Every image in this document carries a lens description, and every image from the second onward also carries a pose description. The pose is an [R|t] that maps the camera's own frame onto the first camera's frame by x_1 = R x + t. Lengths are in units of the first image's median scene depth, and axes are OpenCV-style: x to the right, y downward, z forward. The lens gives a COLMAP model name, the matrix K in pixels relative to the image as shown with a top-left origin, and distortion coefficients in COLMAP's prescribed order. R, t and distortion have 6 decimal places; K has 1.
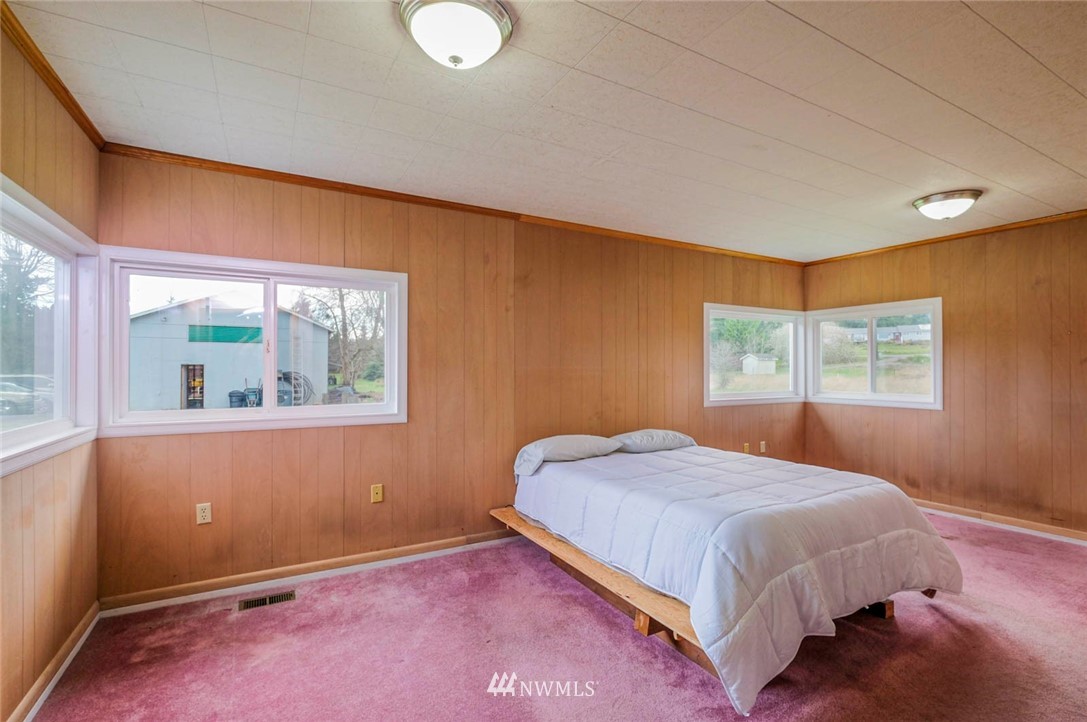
lens RADIAL K [[491.6, 0, 540.0], [0, 491.6, 358.7], [0, 0, 1]] dist [-0.002911, -0.000127]
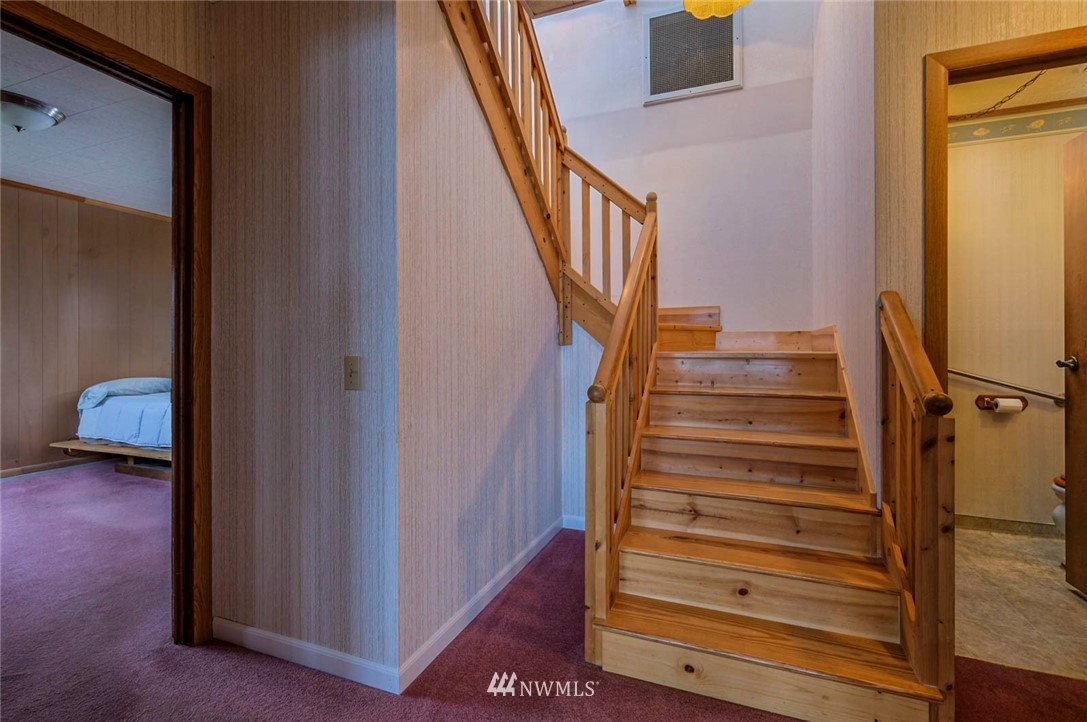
lens RADIAL K [[488.8, 0, 544.6], [0, 488.8, 352.3], [0, 0, 1]] dist [-0.000288, -0.000042]
pose [[0.770839, 0.001304, 0.637029, 0.072137], [-0.014875, 0.999762, 0.015954, 0.052185], [-0.636856, -0.021774, 0.770675, -0.710307]]
